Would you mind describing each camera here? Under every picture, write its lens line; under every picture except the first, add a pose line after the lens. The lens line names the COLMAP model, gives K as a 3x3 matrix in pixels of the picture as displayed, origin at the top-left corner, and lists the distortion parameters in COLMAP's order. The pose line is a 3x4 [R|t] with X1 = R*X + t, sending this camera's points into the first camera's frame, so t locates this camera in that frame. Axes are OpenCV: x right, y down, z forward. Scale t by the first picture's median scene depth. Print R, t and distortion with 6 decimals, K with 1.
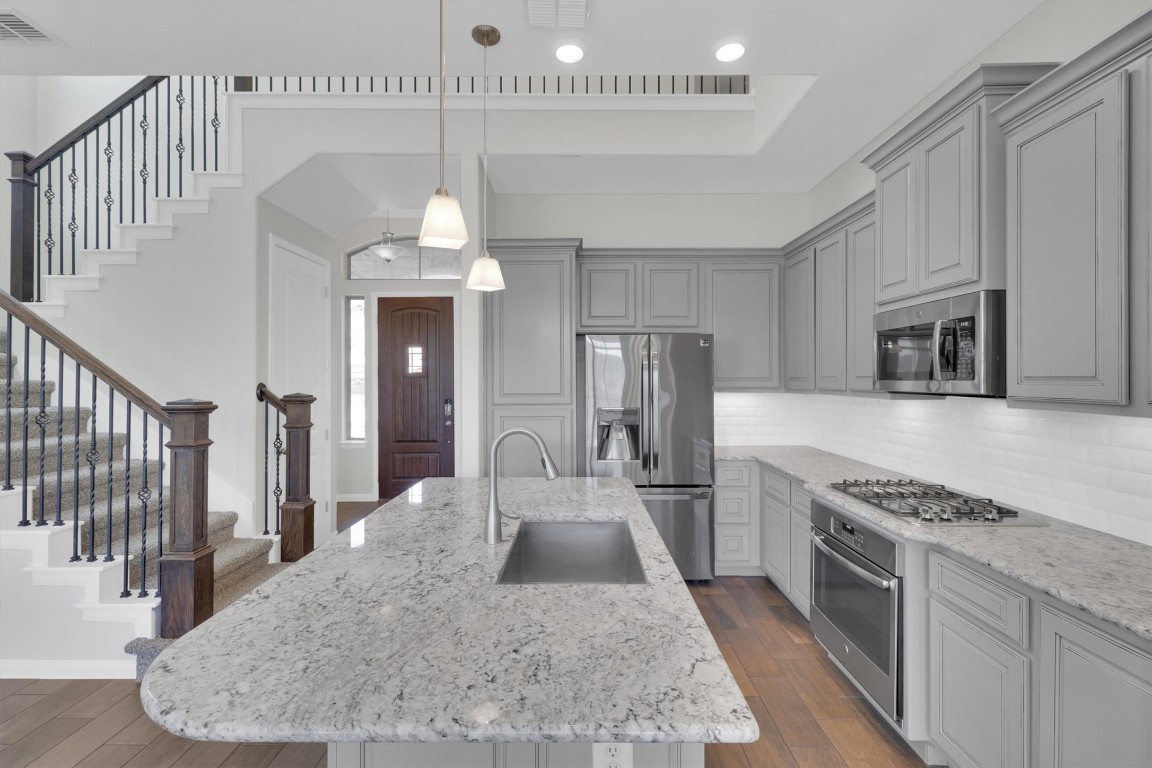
lens RADIAL K [[532.0, 0, 577.7], [0, 532.0, 382.2], [0, 0, 1]] dist [0.000280, 0.000312]
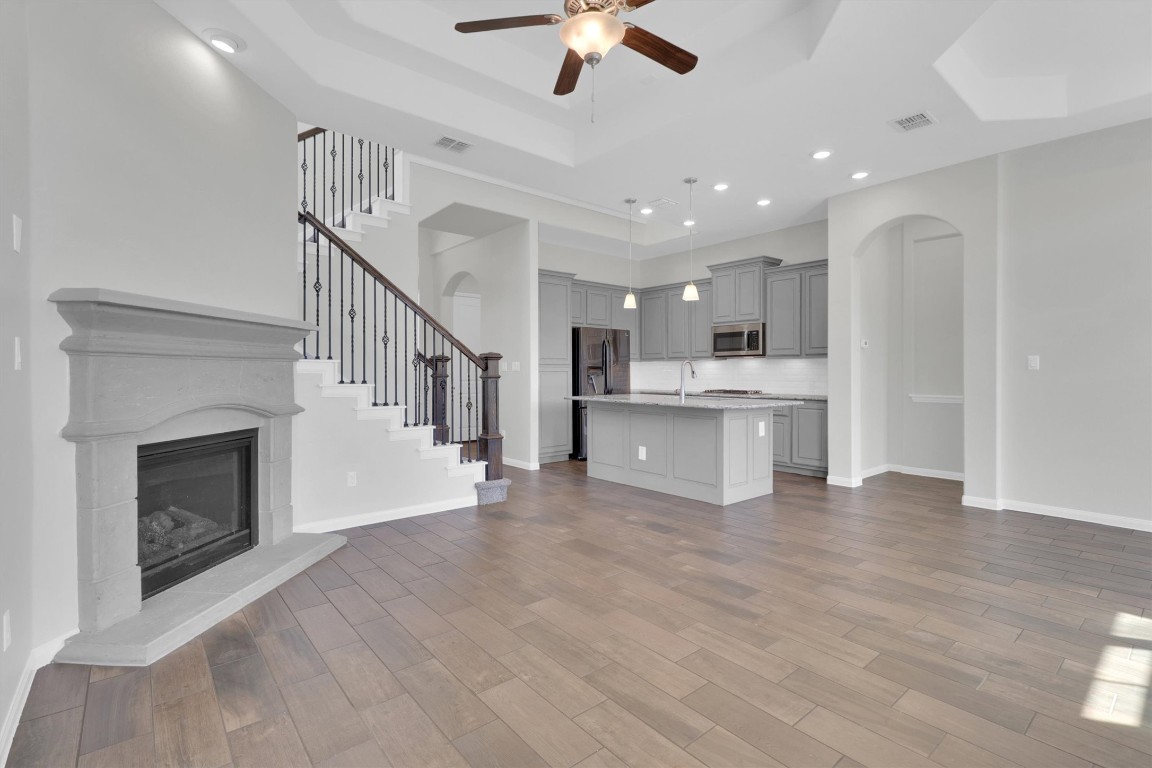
lens RADIAL K [[532.0, 0, 586.2], [0, 532.0, 376.0], [0, 0, 1]] dist [0.000280, 0.000312]
pose [[0.764074, -0.004131, 0.645116, -2.190931], [0.003406, 0.999991, 0.002369, 0.144196], [-0.645120, 0.000387, 0.764081, -0.811722]]
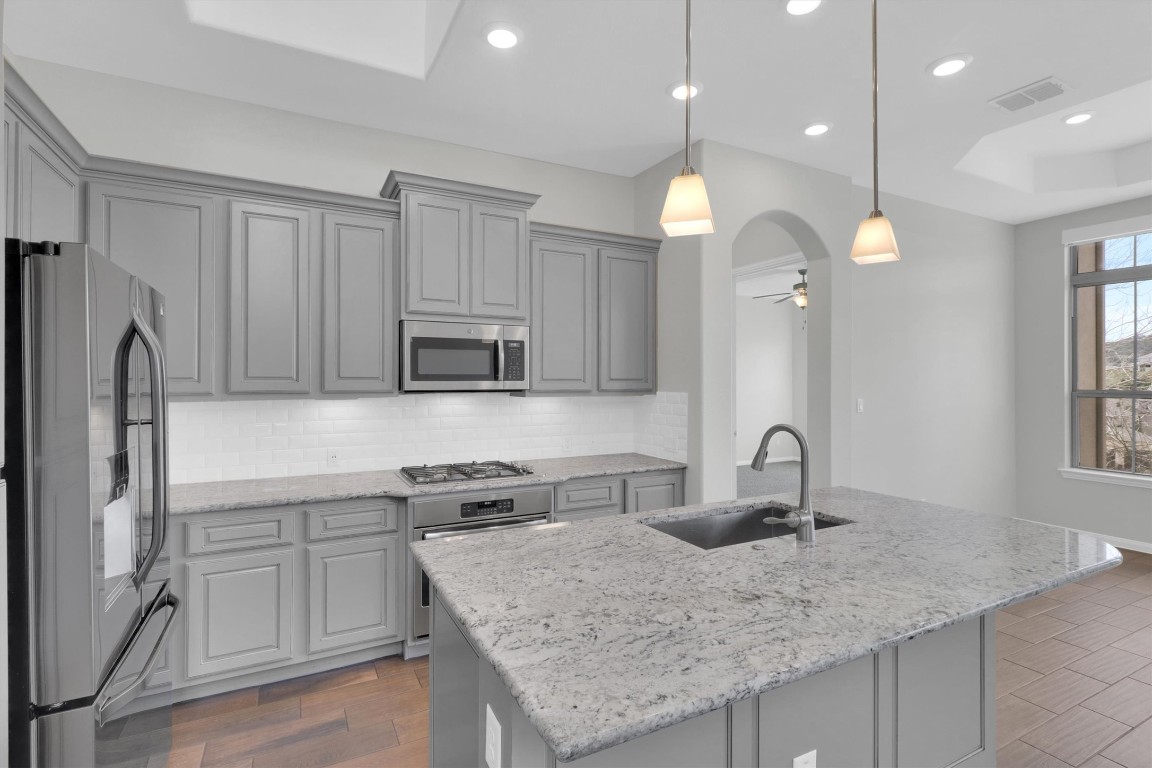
lens RADIAL K [[532.0, 0, 561.3], [0, 532.0, 374.0], [0, 0, 1]] dist [0.000280, 0.000312]
pose [[-0.432017, 0.012964, 0.901772, -0.769762], [0.003126, 0.999912, -0.012878, -0.003664], [-0.901860, -0.002745, -0.432020, 1.629632]]
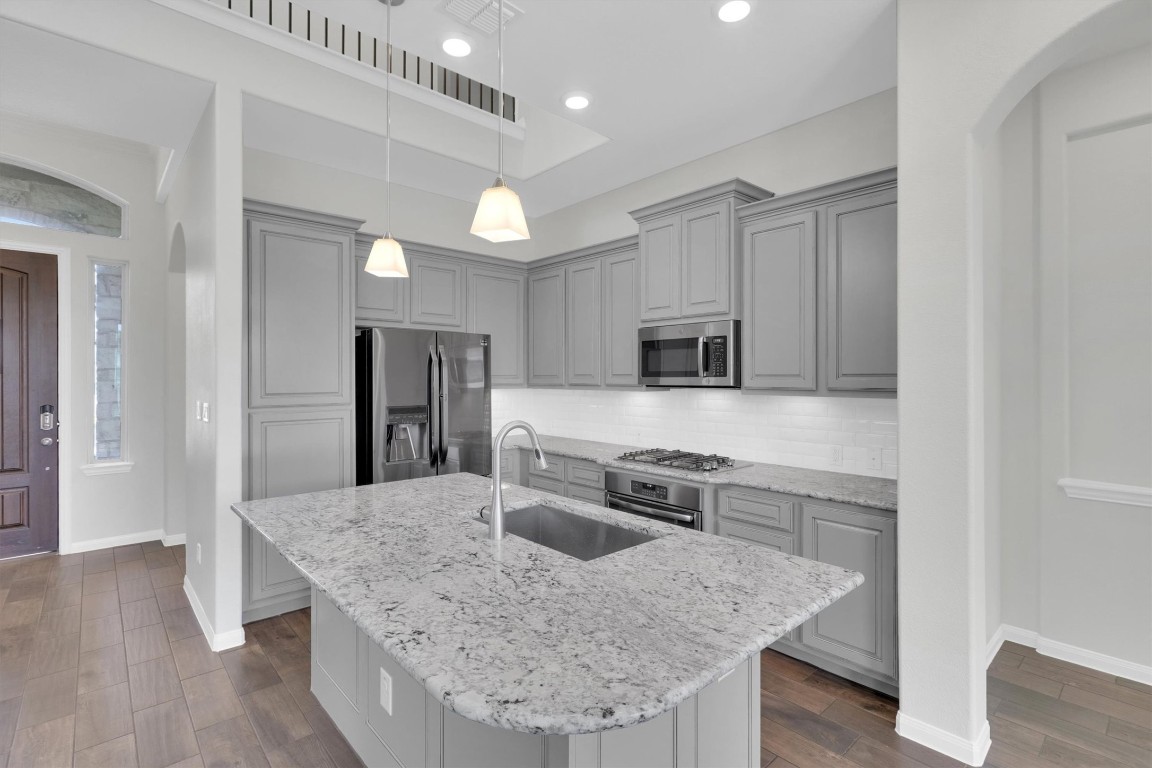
lens RADIAL K [[532.0, 0, 585.1], [0, 532.0, 377.4], [0, 0, 1]] dist [0.000280, 0.000312]
pose [[0.740765, 0.001170, 0.671763, -0.619841], [0.002943, 0.999983, -0.004986, 0.004132], [-0.671758, 0.005670, 0.740749, 0.129300]]
